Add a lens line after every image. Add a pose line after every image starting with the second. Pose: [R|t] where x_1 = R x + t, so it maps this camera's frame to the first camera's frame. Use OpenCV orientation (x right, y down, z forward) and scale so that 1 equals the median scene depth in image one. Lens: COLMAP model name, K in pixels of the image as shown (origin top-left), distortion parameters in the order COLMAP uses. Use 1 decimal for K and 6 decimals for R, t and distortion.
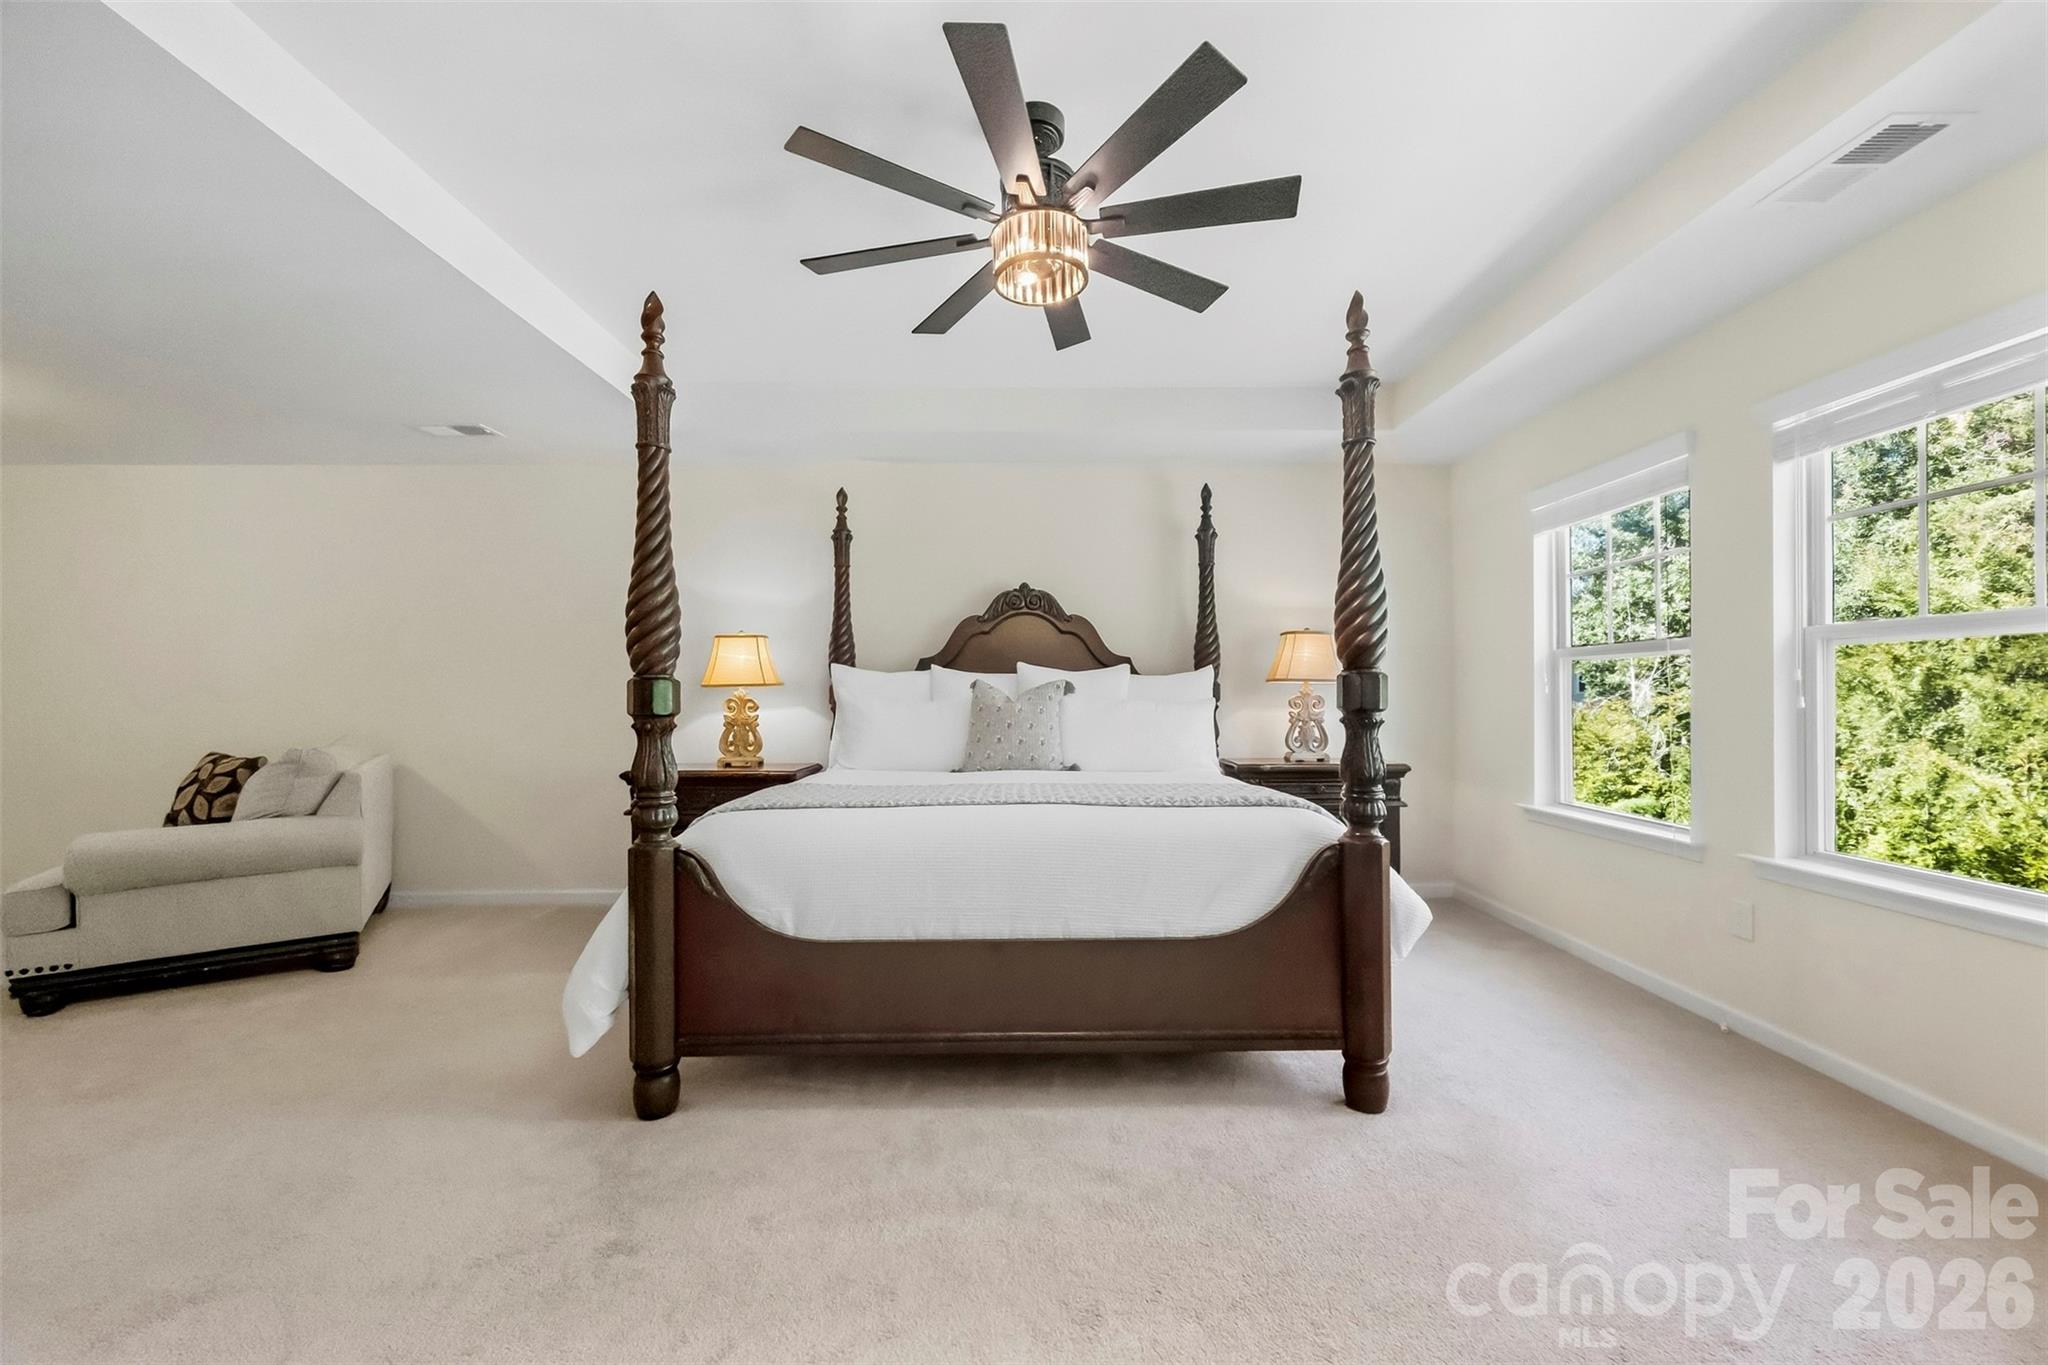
lens RADIAL K [[800.0, 0, 1017.1], [0, 800.0, 690.7], [0, 0, 1]] dist [-0.001152, 0.000008]
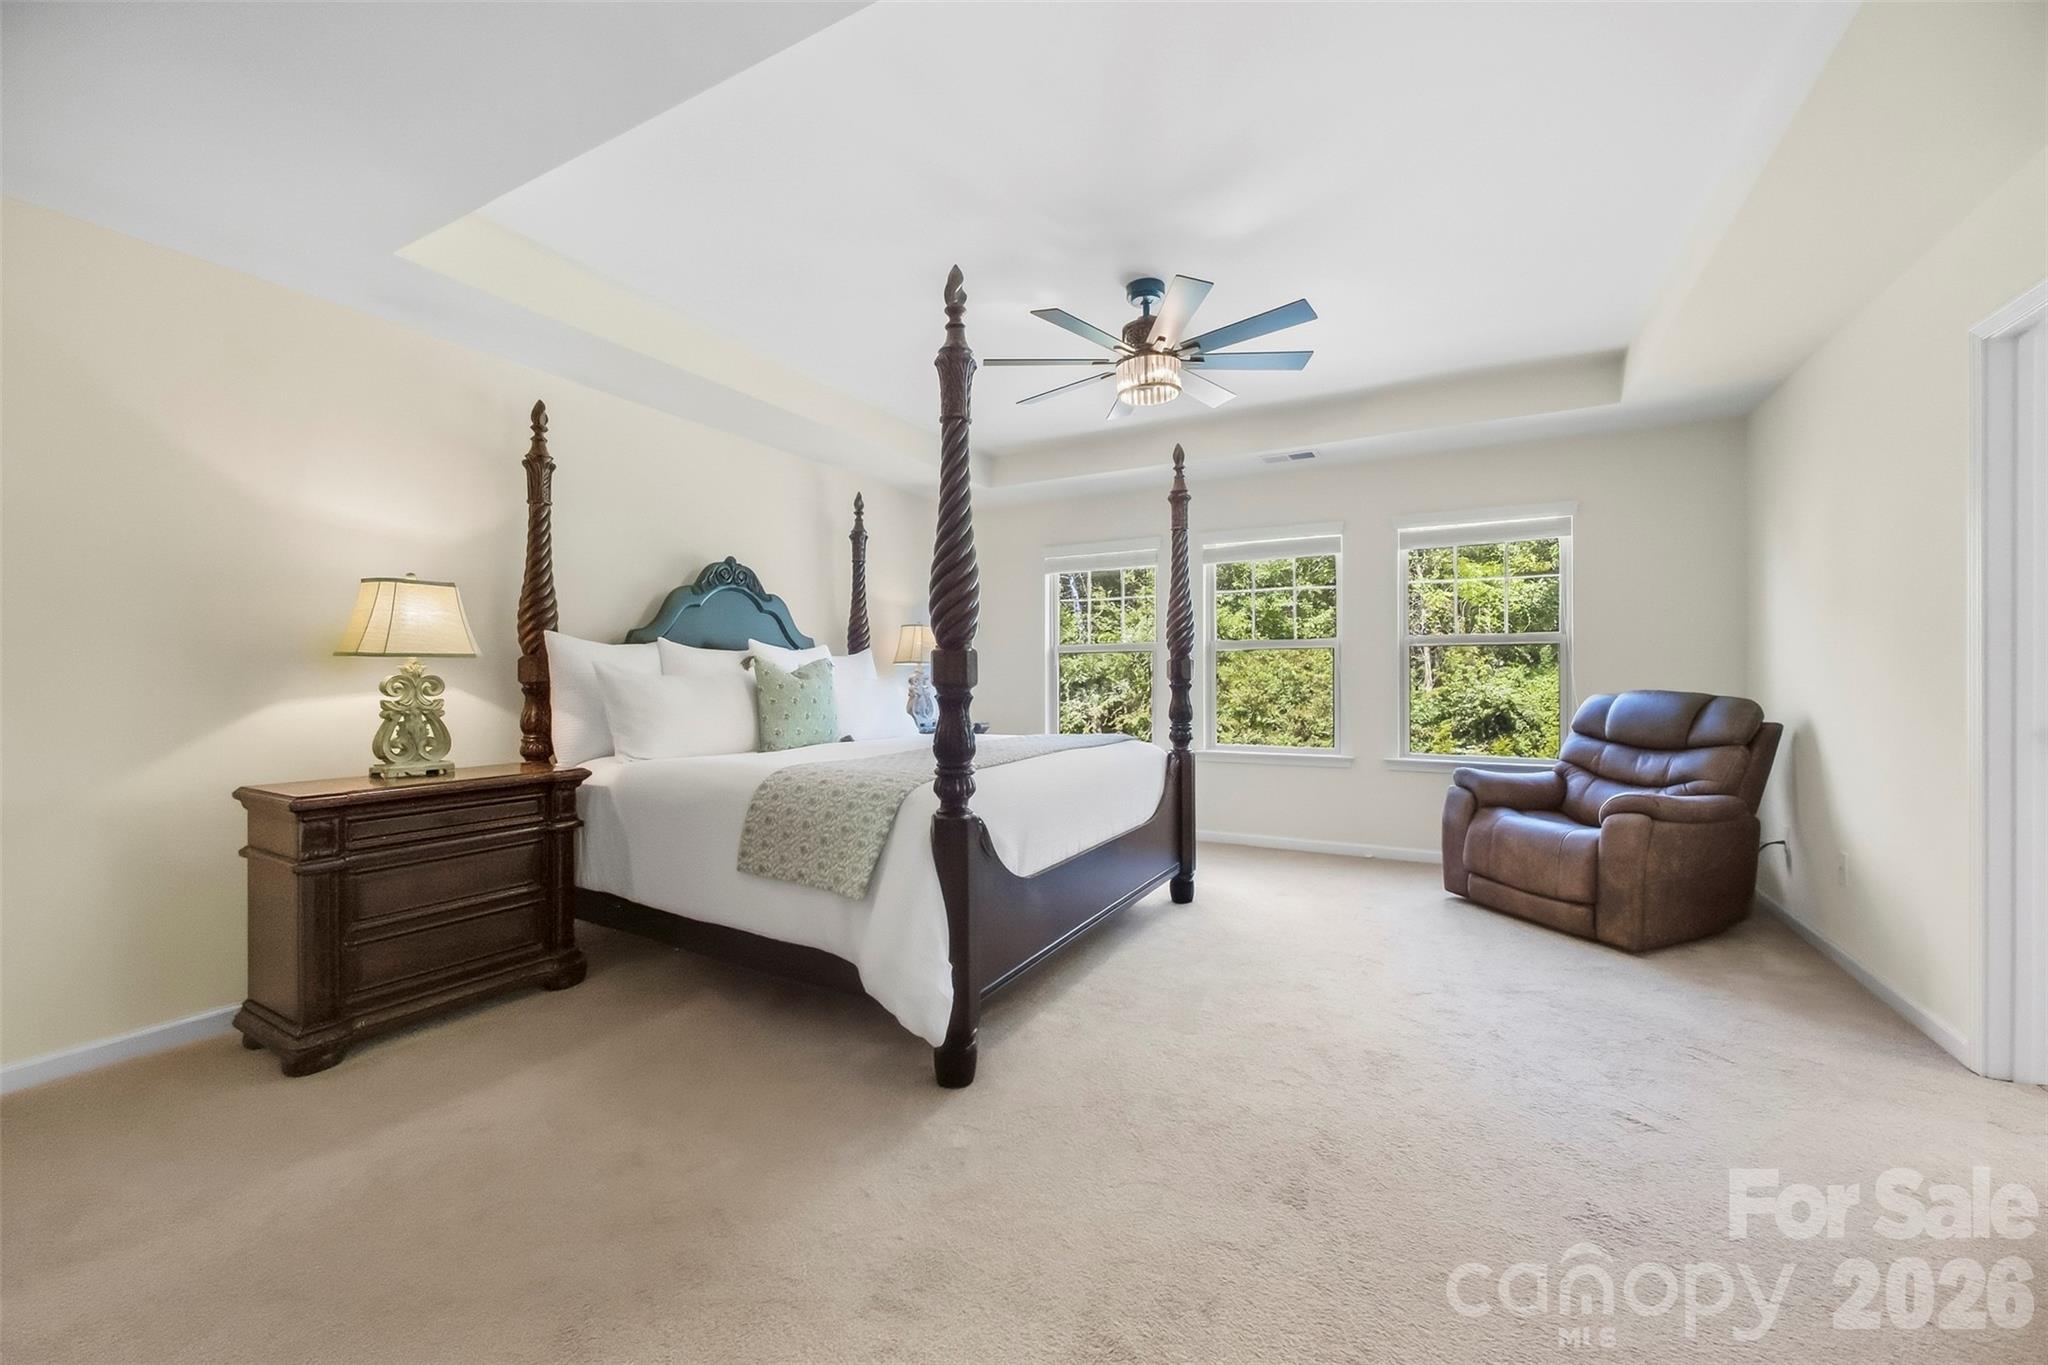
lens RADIAL K [[806.4, 0, 1018.9], [0, 806.4, 670.7], [0, 0, 1]] dist [0.001515, 0.000044]
pose [[0.496681, 0.009107, 0.867885, -0.785582], [-0.005168, 0.999958, -0.007535, 0.009961], [-0.867918, -0.000743, 0.496708, 0.254886]]
